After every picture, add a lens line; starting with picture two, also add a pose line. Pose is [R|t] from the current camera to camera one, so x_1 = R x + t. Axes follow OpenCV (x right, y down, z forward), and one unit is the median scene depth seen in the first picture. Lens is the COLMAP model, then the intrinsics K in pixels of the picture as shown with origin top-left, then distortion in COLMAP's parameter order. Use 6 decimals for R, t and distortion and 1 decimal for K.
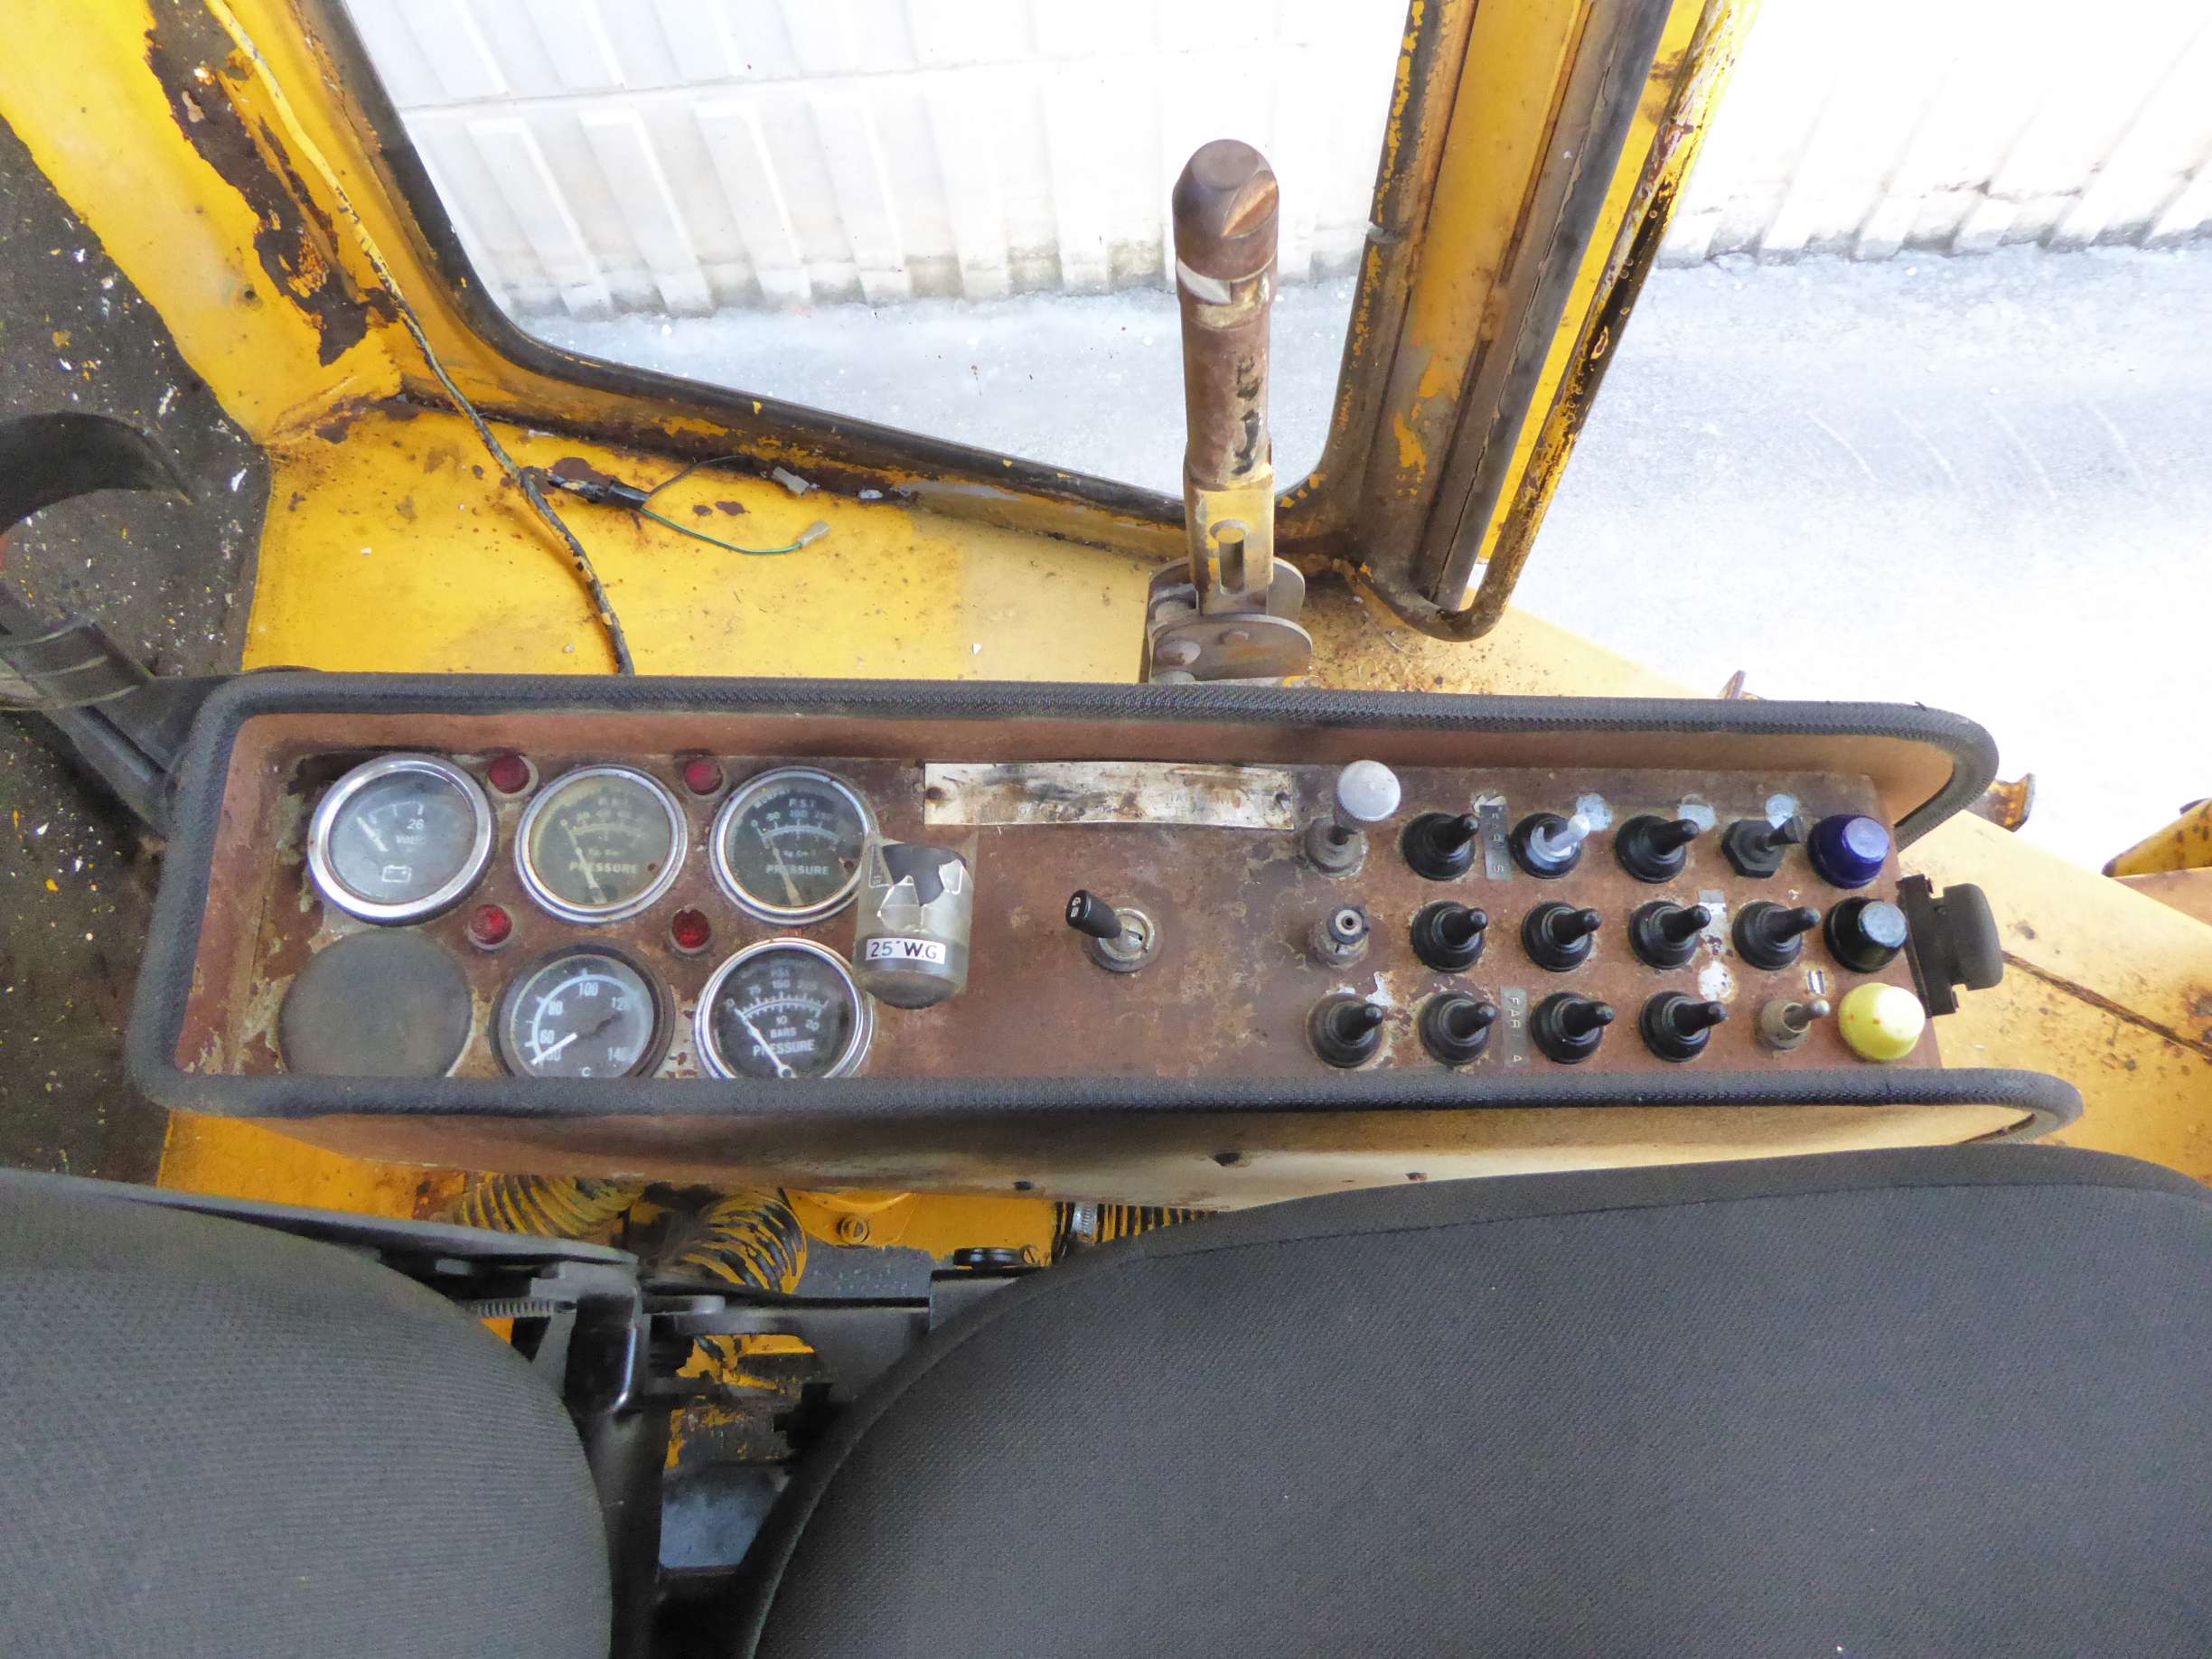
lens RADIAL K [[1557.8, 0, 1132.2], [0, 1557.8, 816.4], [0, 0, 1]] dist [-0.039301, 0.005816]
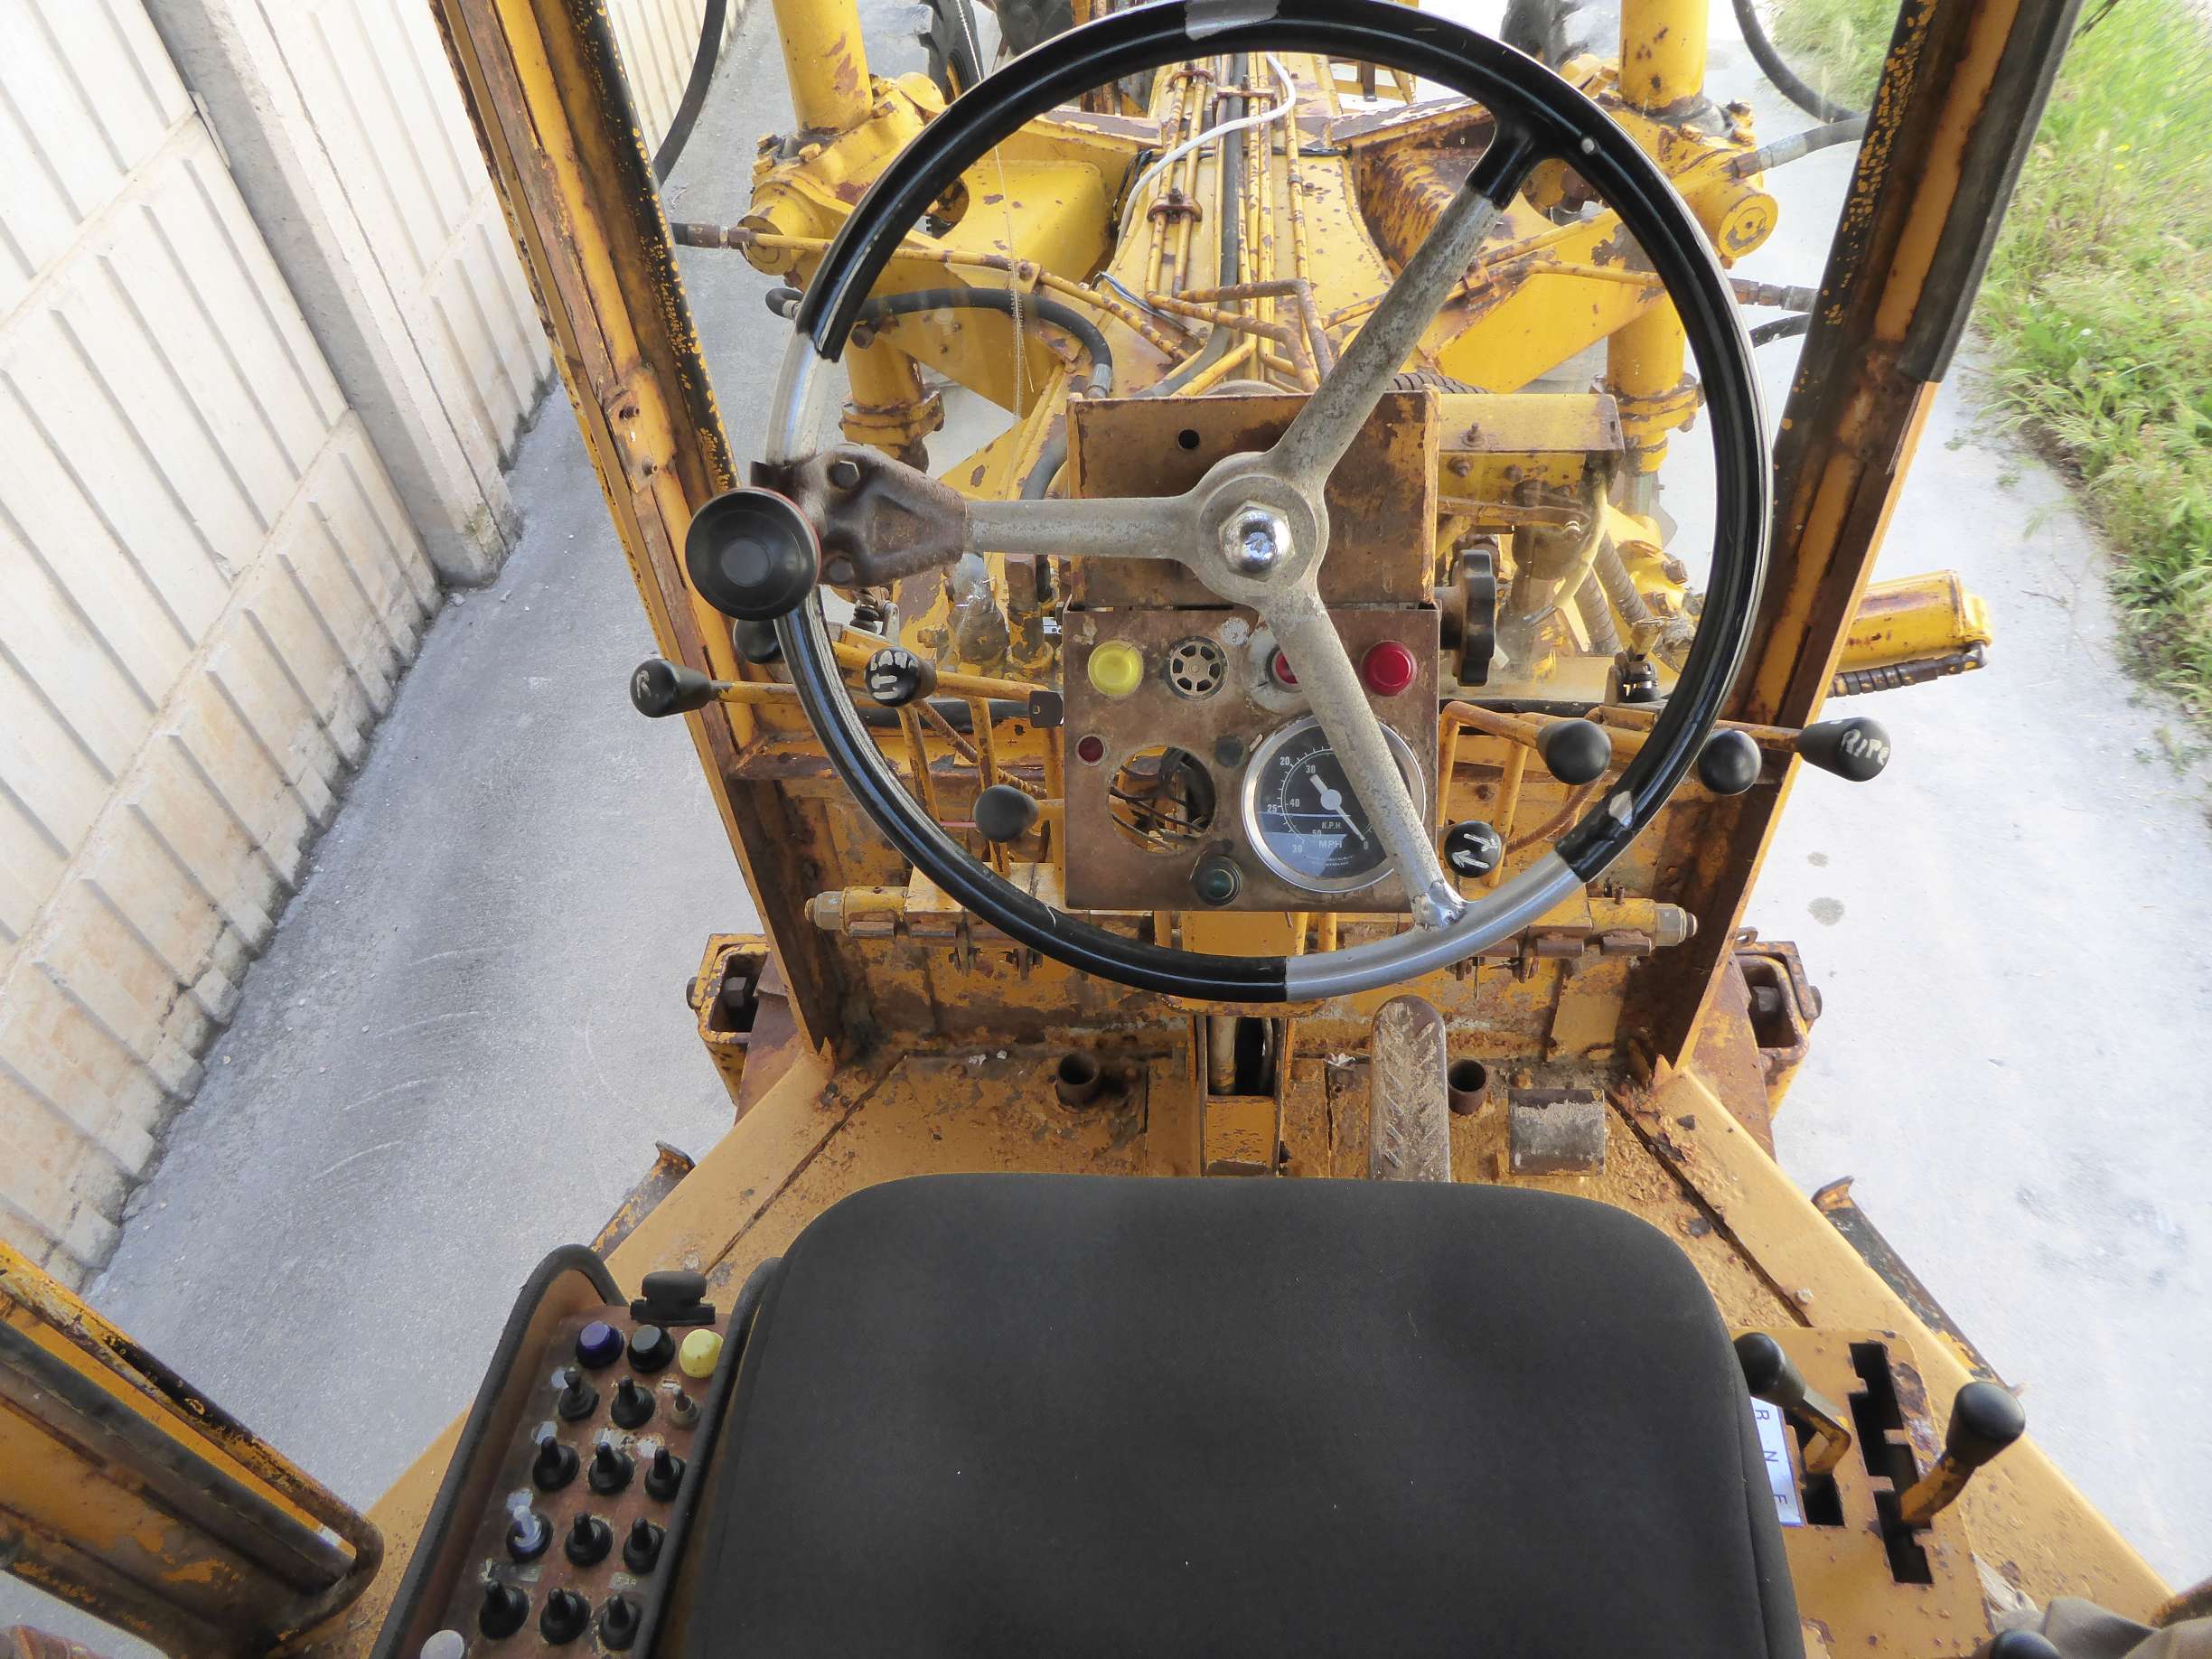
lens RADIAL K [[1557.8, 0, 1132.2], [0, 1557.8, 816.4], [0, 0, 1]] dist [-0.039301, 0.005816]
pose [[0.109452, -0.743463, 0.659760, -0.110890], [0.940722, 0.291851, 0.172815, 0.087757], [-0.321034, 0.601736, 0.731335, -0.579587]]
